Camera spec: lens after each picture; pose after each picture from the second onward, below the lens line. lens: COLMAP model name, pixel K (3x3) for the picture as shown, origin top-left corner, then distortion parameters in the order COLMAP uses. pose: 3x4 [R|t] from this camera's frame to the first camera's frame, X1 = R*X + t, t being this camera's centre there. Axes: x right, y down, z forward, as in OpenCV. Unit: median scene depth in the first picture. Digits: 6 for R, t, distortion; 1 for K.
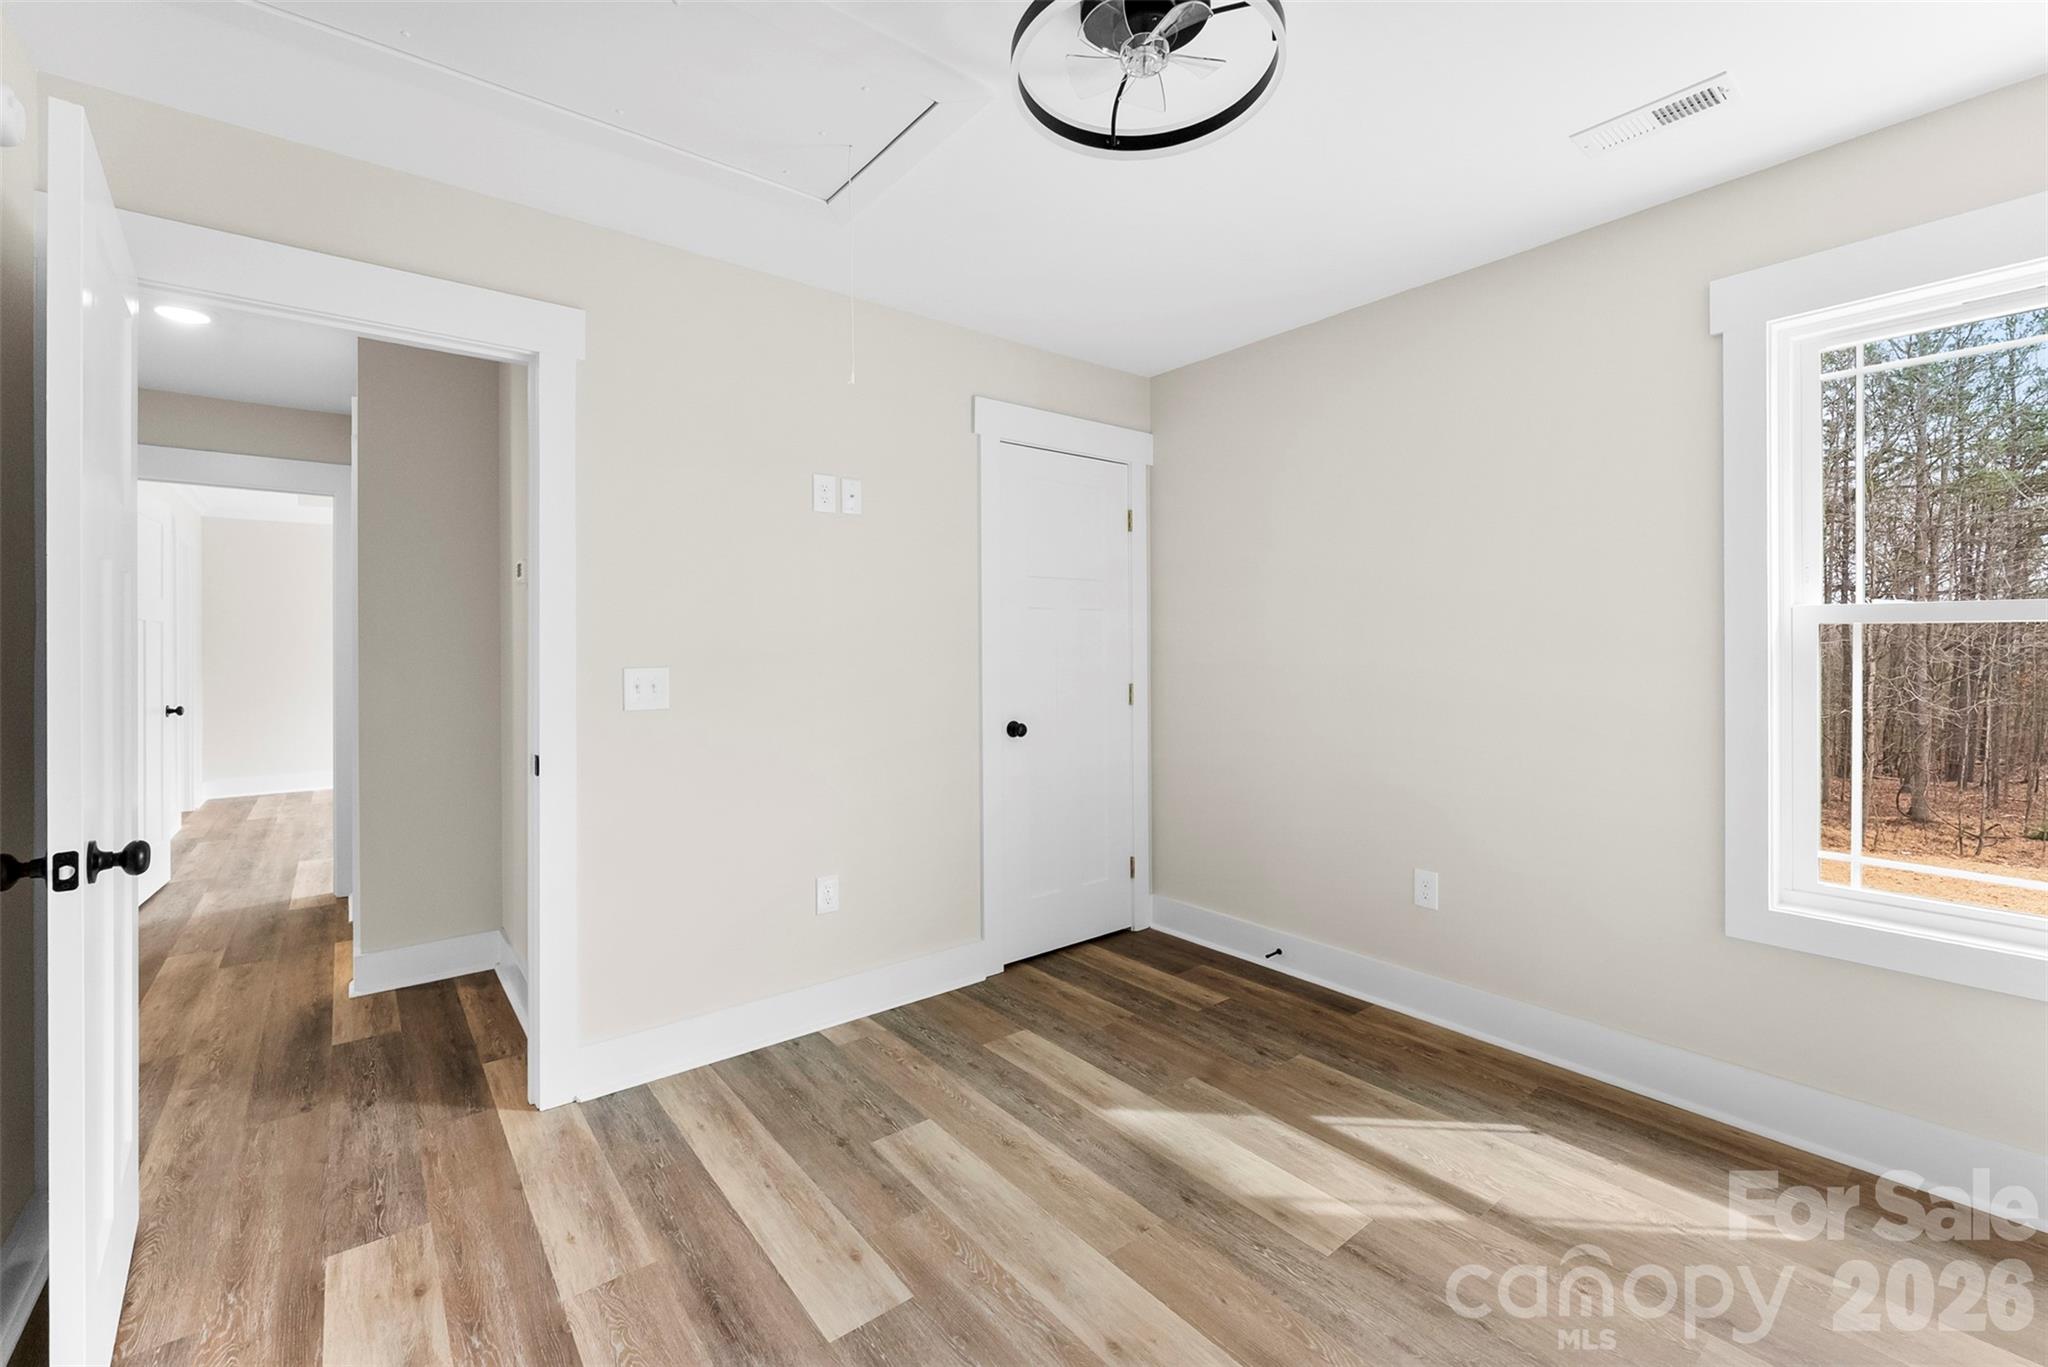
lens RADIAL K [[835.2, 0, 1011.1], [0, 835.2, 646.5], [0, 0, 1]] dist [-0.005774, 0.000360]
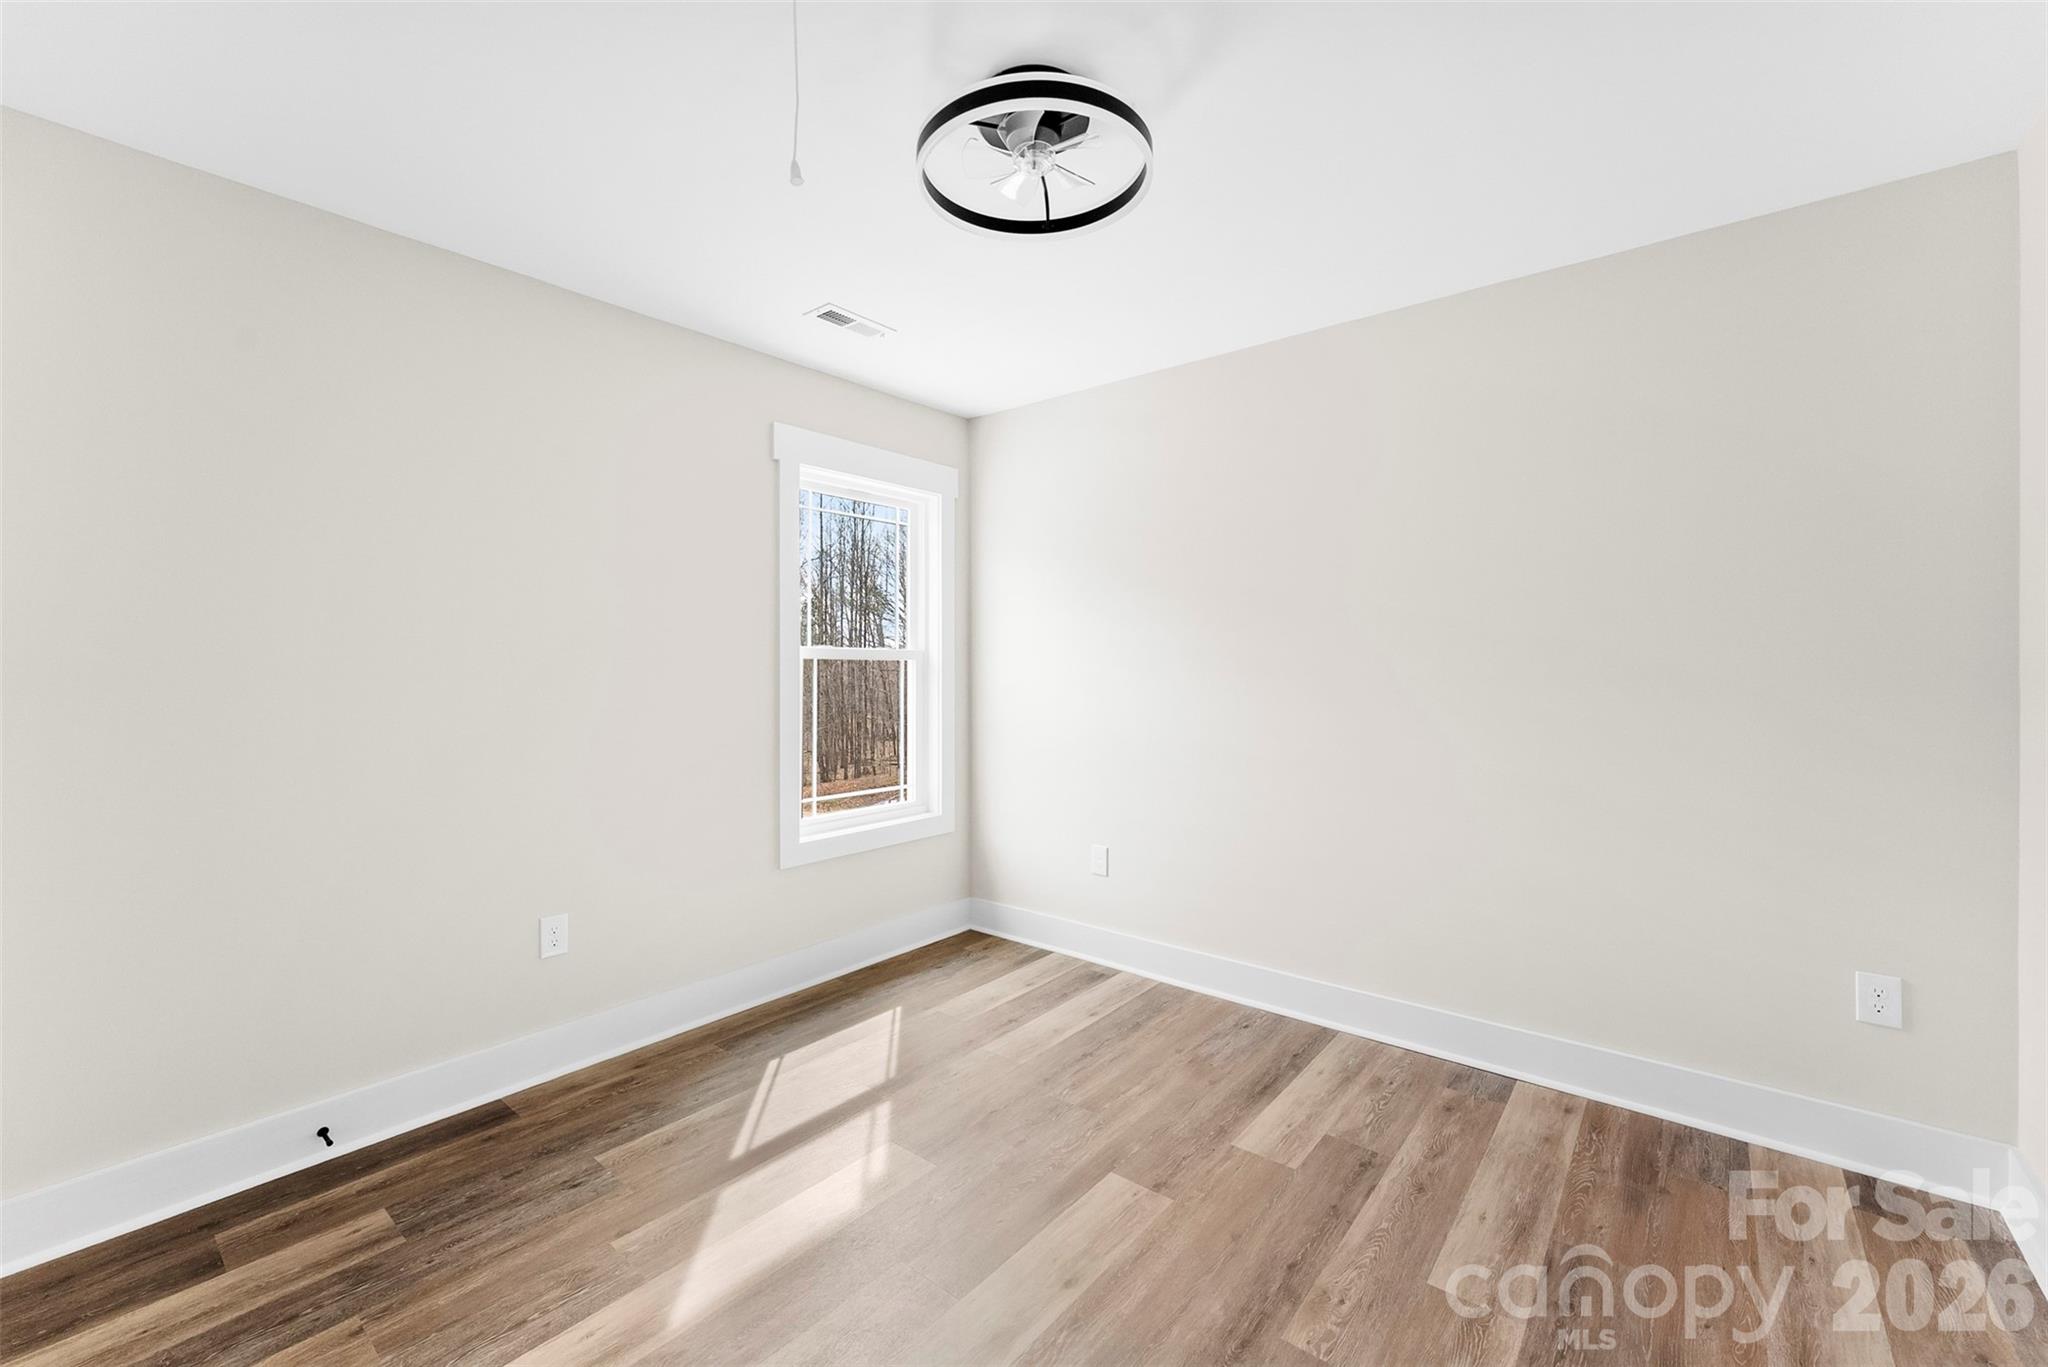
lens RADIAL K [[835.2, 0, 1023.1], [0, 835.2, 667.7], [0, 0, 1]] dist [-0.005774, 0.000360]
pose [[-0.199253, -0.003681, 0.979941, -0.605775], [0.004306, 0.999980, 0.004632, -0.013166], [-0.979939, 0.005142, -0.199233, 0.783884]]
